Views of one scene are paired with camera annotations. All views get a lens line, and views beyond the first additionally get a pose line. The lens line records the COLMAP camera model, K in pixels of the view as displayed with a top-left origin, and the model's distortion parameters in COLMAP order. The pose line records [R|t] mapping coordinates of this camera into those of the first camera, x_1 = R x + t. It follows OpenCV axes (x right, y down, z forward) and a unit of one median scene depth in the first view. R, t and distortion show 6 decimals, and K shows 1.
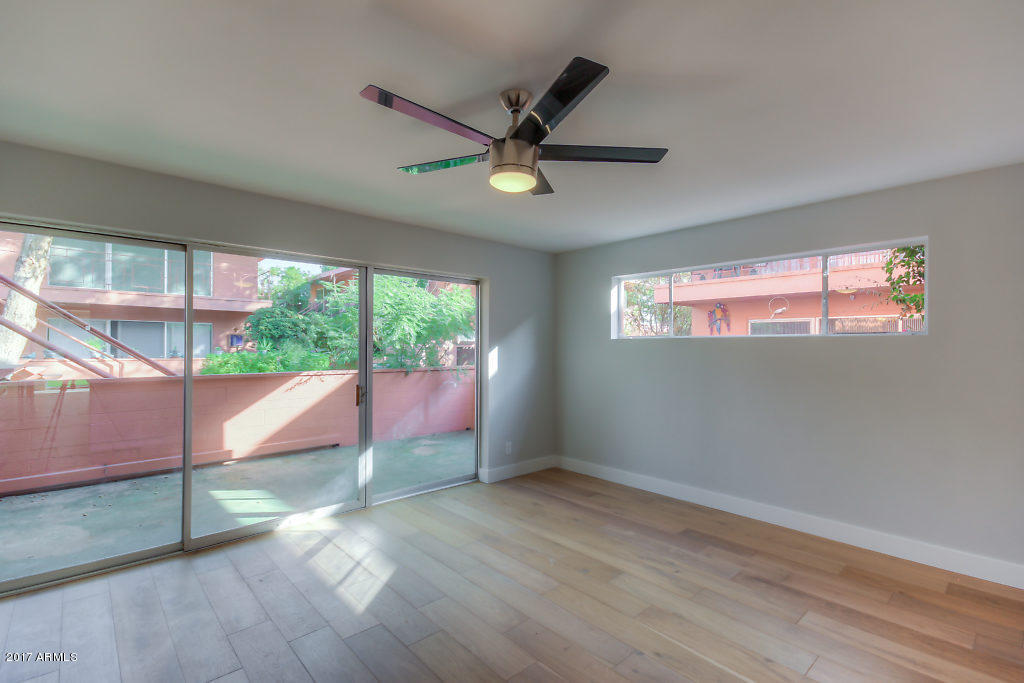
lens RADIAL K [[471.4, 0, 509.7], [0, 471.4, 339.4], [0, 0, 1]] dist [0.018496, -0.000228]
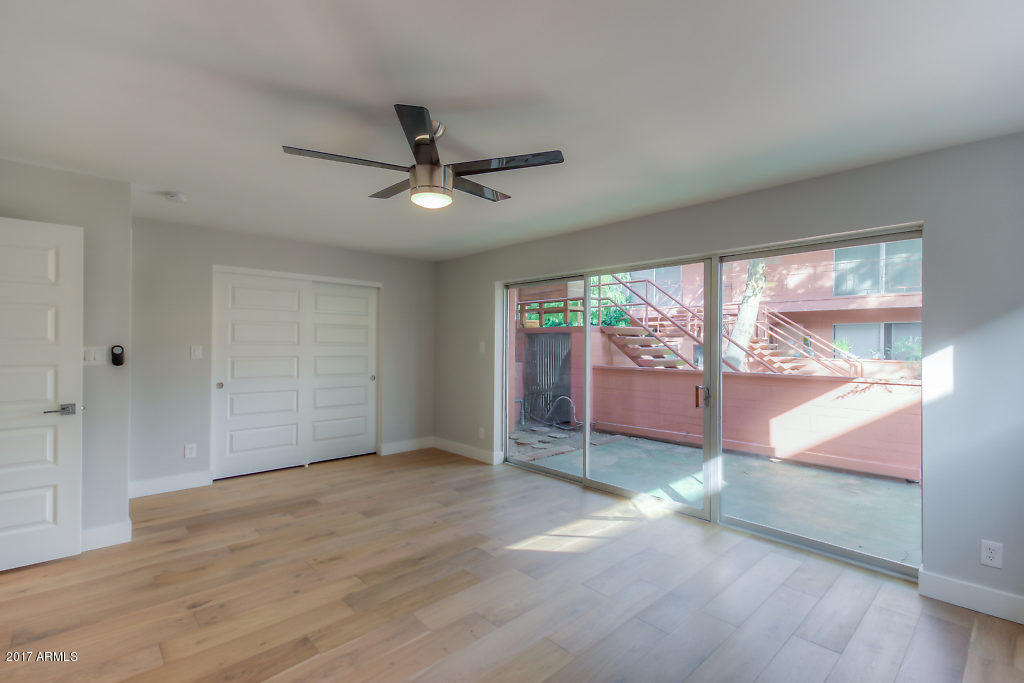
lens RADIAL K [[471.4, 0, 520.2], [0, 471.4, 344.9], [0, 0, 1]] dist [0.018496, -0.000228]
pose [[0.013398, -0.002701, -0.999907, 0.404552], [0.008399, 0.999961, -0.002589, 0.009355], [0.999875, -0.008364, 0.013421, 0.419194]]
